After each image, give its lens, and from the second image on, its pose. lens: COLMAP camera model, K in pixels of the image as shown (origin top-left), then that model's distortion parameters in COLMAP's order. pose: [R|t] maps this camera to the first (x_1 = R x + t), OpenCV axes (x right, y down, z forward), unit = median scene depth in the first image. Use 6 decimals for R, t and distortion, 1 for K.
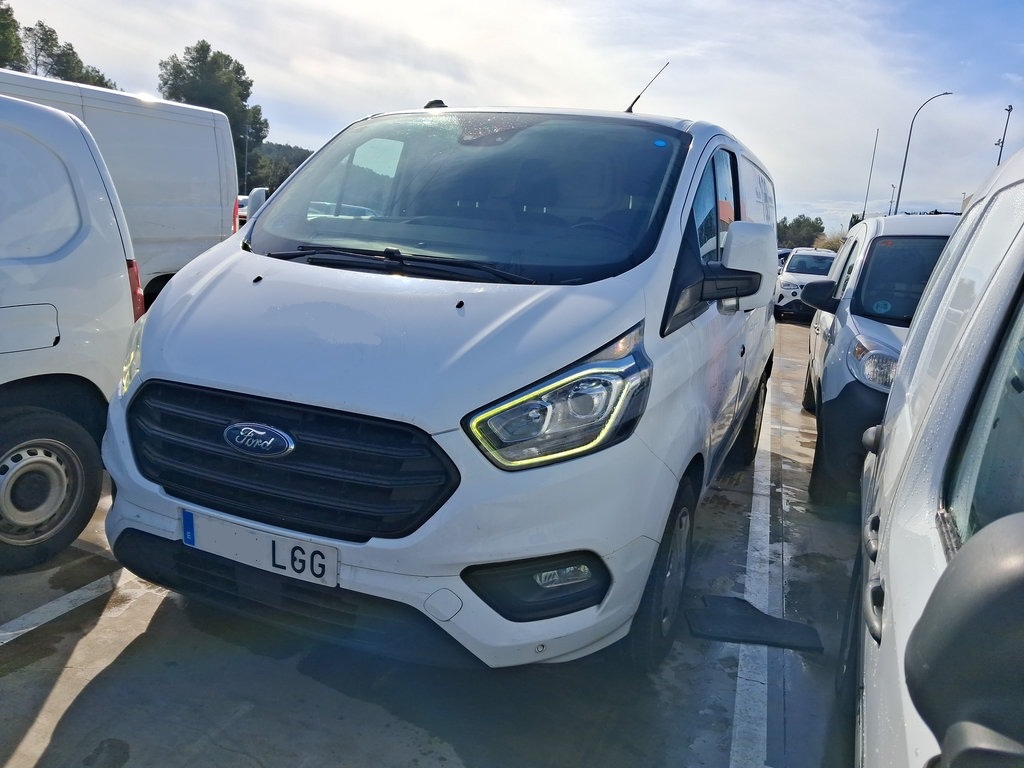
lens RADIAL K [[792.7, 0, 512.0], [0, 792.7, 384.0], [0, 0, 1]] dist [-0.000007, 0.004181]
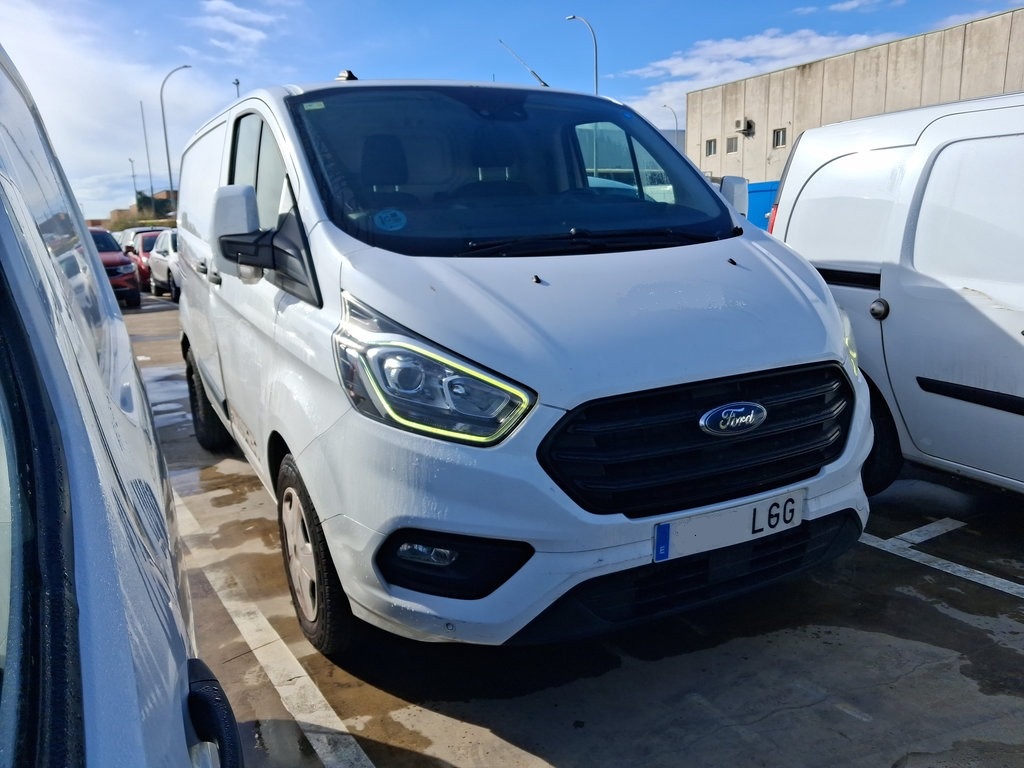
lens RADIAL K [[792.7, 0, 512.0], [0, 792.7, 384.0], [0, 0, 1]] dist [-0.000007, 0.004181]
pose [[0.641643, -0.248242, 0.725720, -1.216266], [0.223218, 0.965658, 0.132959, -0.168327], [-0.733804, 0.076682, 0.675020, 0.520984]]
